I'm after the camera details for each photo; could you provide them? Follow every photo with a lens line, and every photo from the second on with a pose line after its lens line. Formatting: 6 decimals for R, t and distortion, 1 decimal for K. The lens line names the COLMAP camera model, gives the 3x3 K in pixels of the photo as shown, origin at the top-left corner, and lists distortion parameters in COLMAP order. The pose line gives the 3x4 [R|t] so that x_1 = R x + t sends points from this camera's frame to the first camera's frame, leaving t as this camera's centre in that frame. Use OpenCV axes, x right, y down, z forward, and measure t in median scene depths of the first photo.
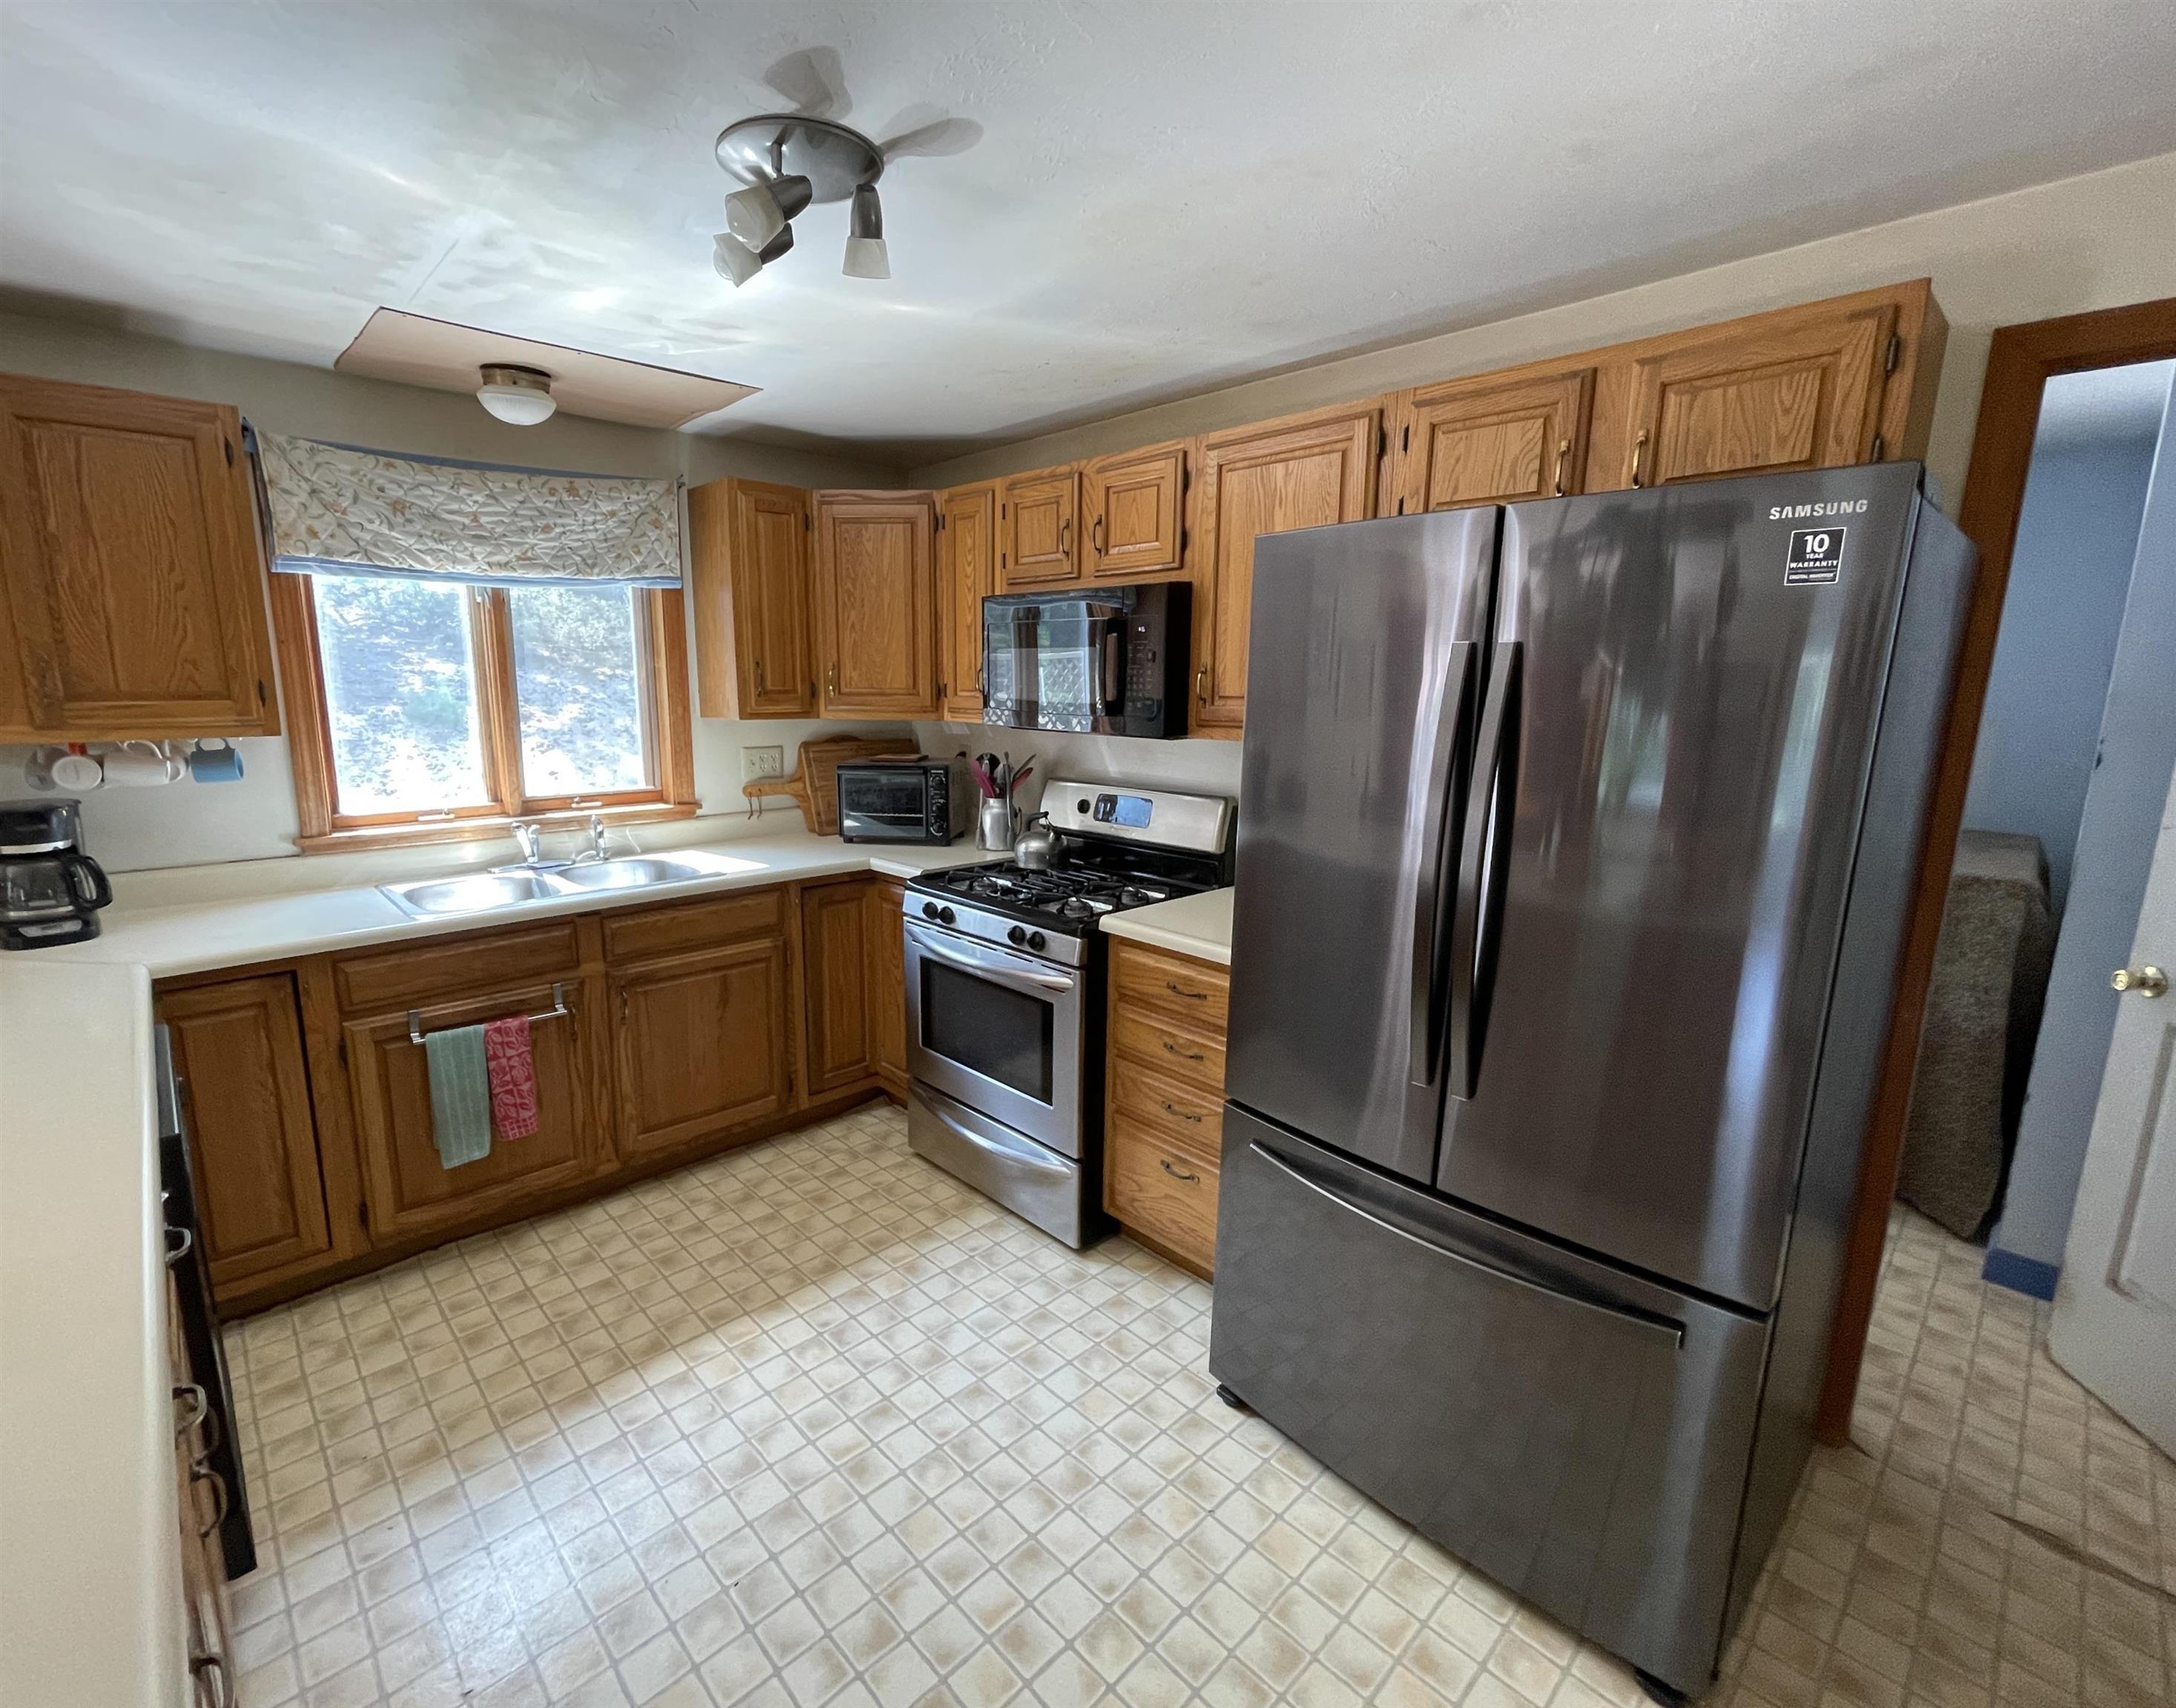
lens RADIAL K [[968.3, 0, 1077.3], [0, 968.3, 852.4], [0, 0, 1]] dist [0.016446, 0.000065]
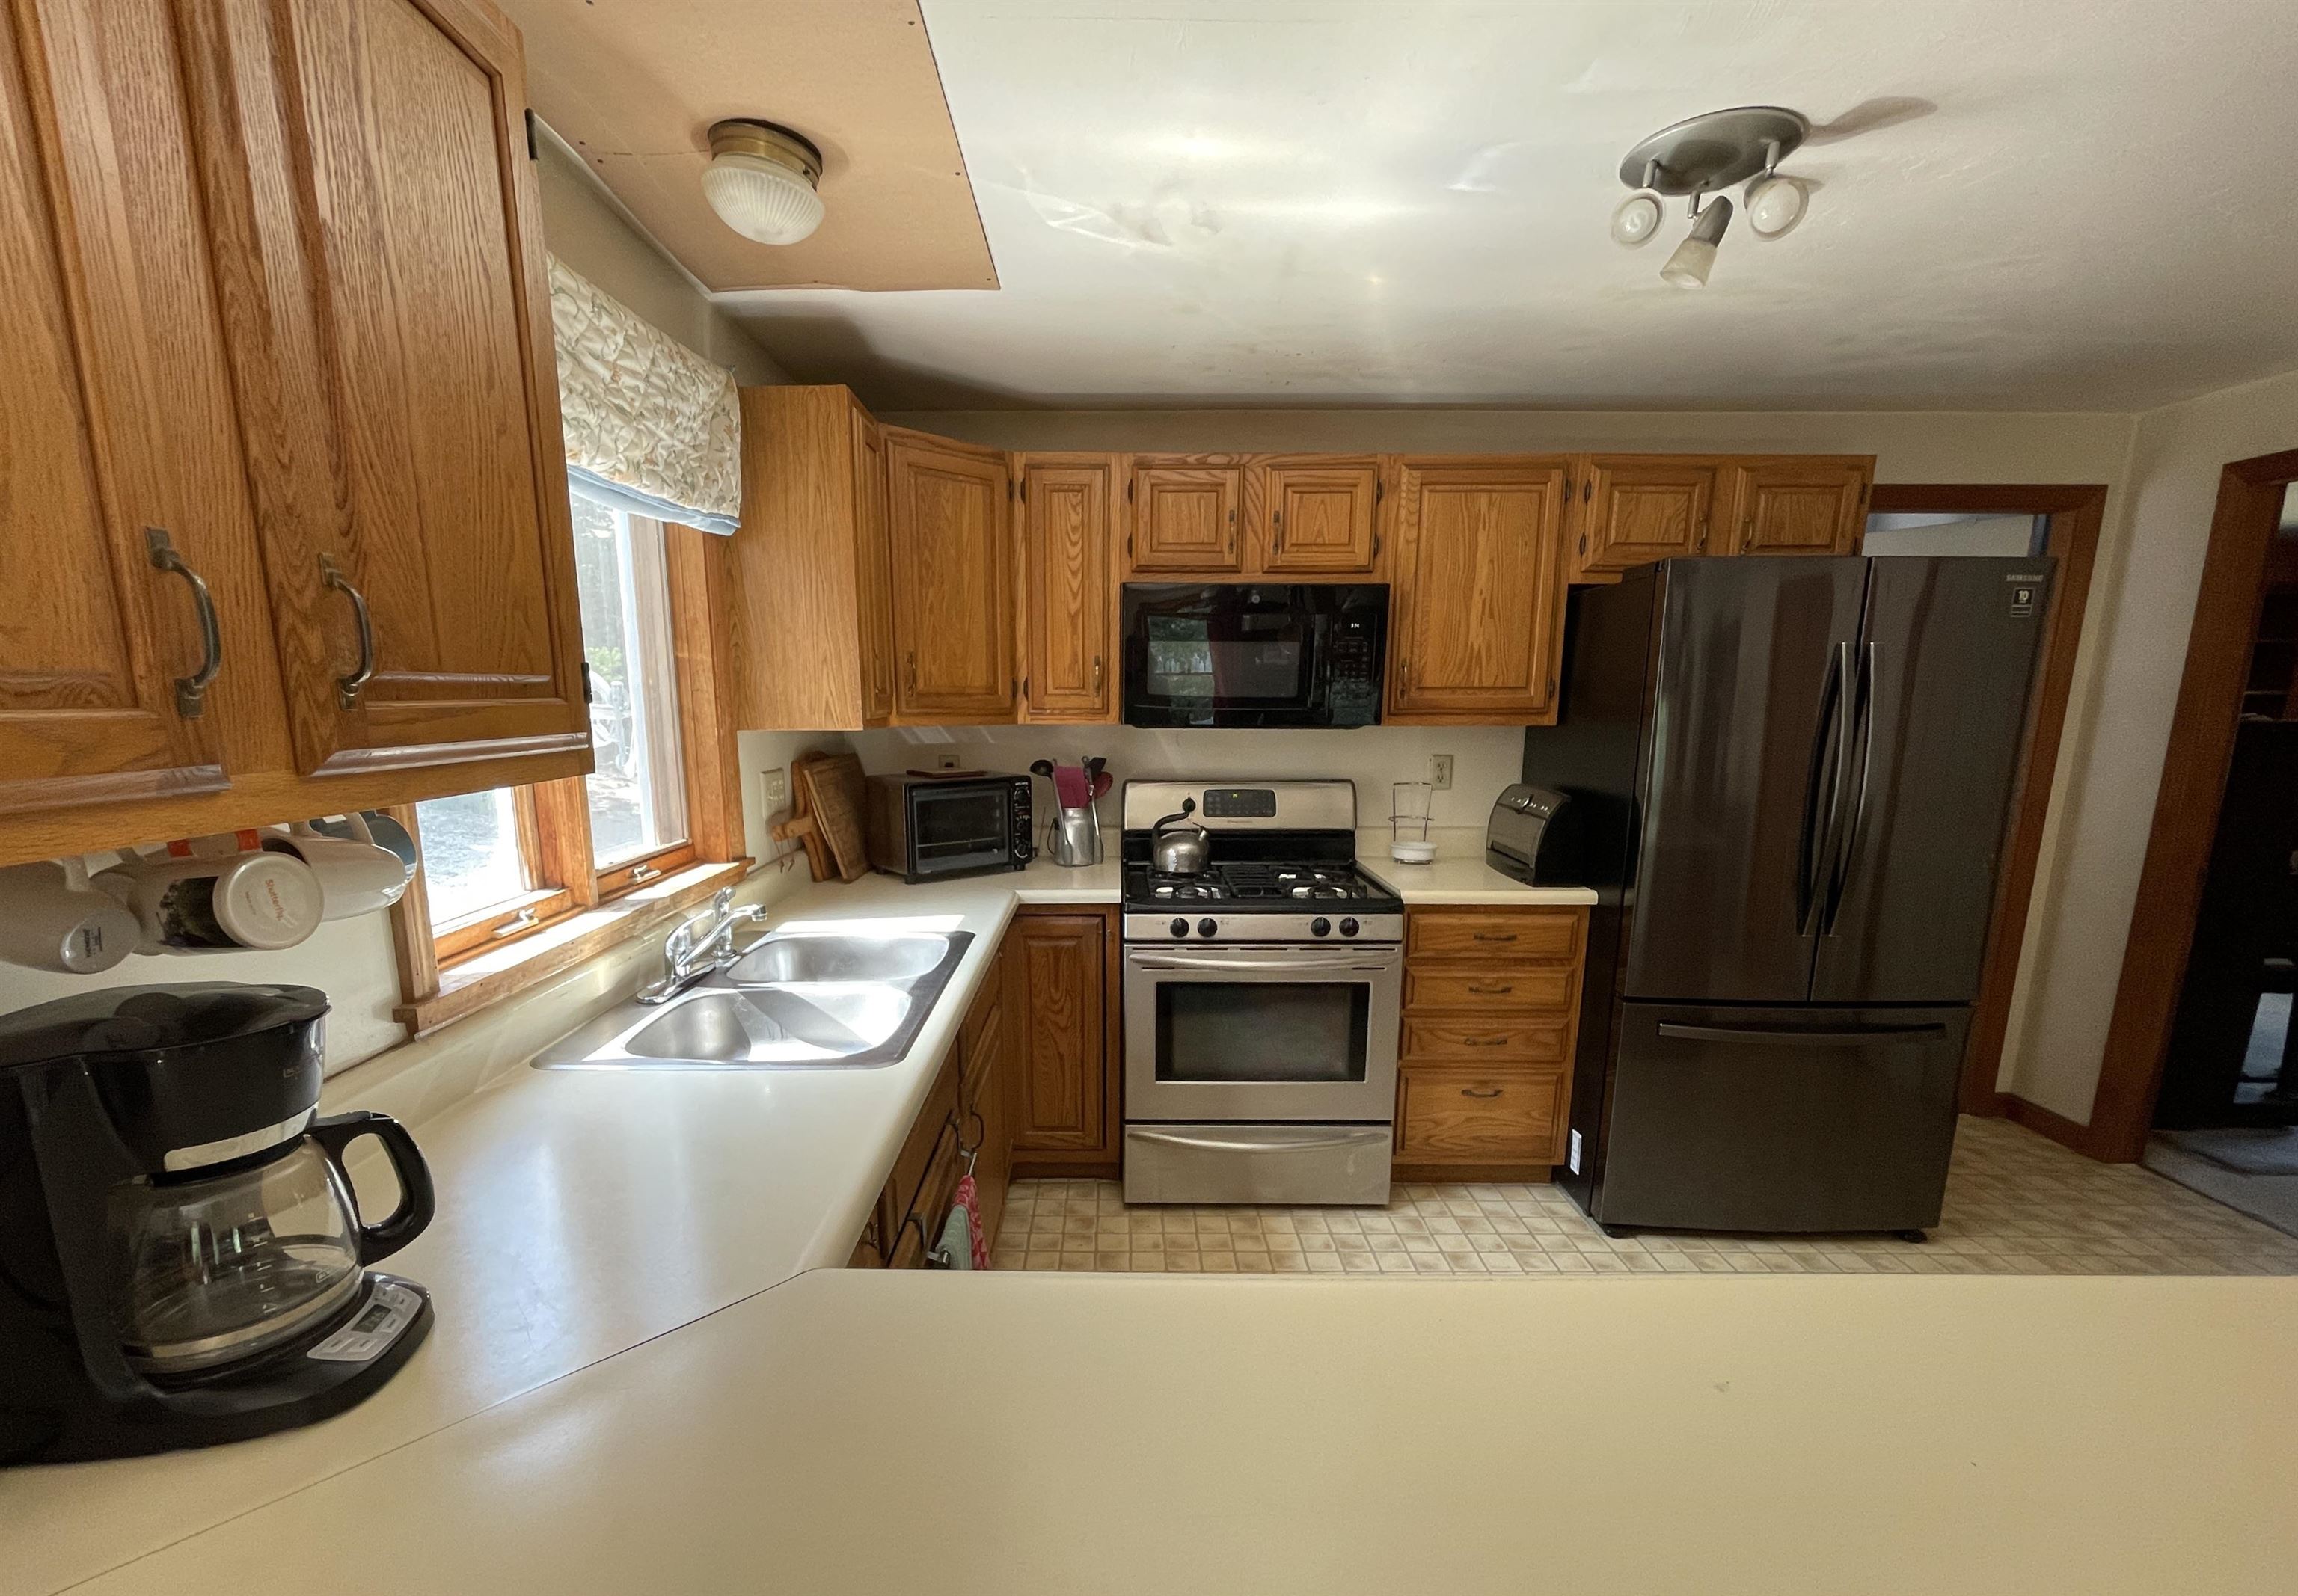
lens RADIAL K [[951.6, 0, 1111.8], [0, 951.6, 879.1], [0, 0, 1]] dist [-0.000890, 0.000263]
pose [[0.696174, -0.145413, 0.702992, -0.889343], [0.134057, 0.988377, 0.071687, -0.062852], [-0.705245, 0.044334, 0.707576, 0.446351]]
